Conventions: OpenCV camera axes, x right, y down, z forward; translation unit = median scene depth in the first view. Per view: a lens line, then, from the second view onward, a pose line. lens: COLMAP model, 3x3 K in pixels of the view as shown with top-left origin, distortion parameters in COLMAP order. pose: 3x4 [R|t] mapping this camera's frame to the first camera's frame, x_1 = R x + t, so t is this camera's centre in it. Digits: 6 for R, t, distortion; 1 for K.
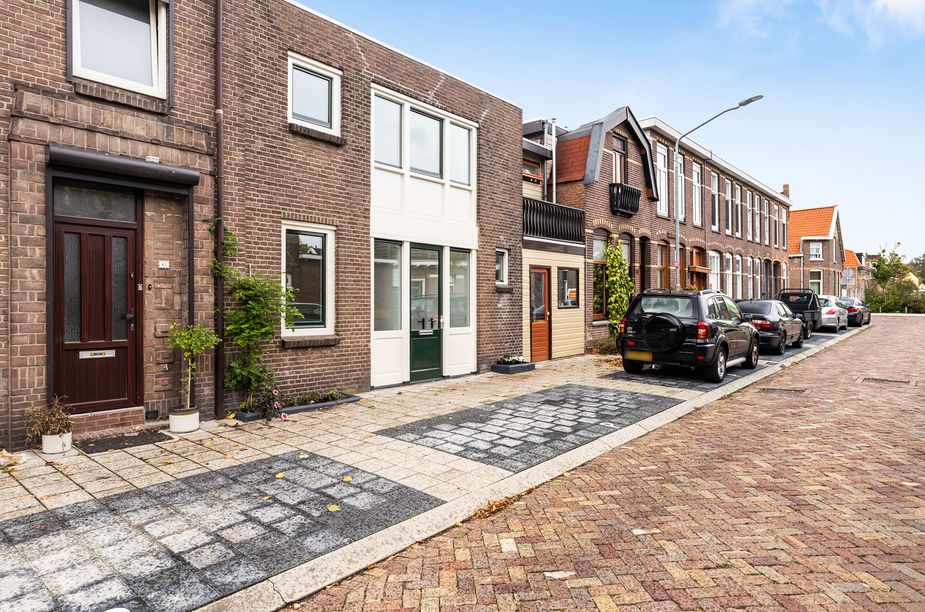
lens RADIAL K [[543.7, 0, 460.5], [0, 543.7, 297.7], [0, 0, 1]] dist [0.002468, -0.000024]
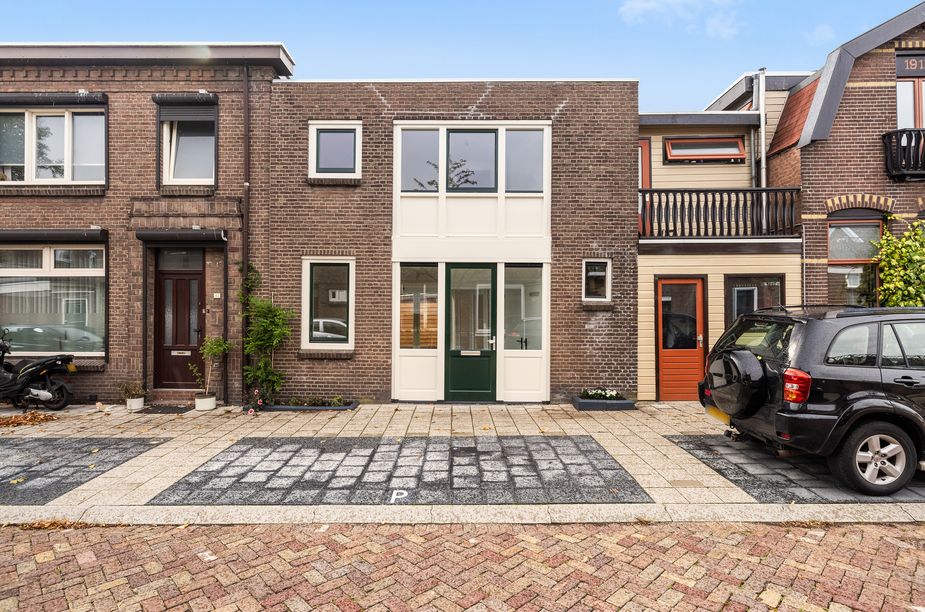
lens RADIAL K [[461.7, 0, 462.5], [0, 461.7, 306.0], [0, 0, 1]] dist [-0.000297, -0.000274]
pose [[0.655522, -0.008427, -0.755129, 0.630269], [0.002046, 0.999954, -0.009382, -0.014625], [0.755173, 0.004605, 0.655509, 0.505193]]
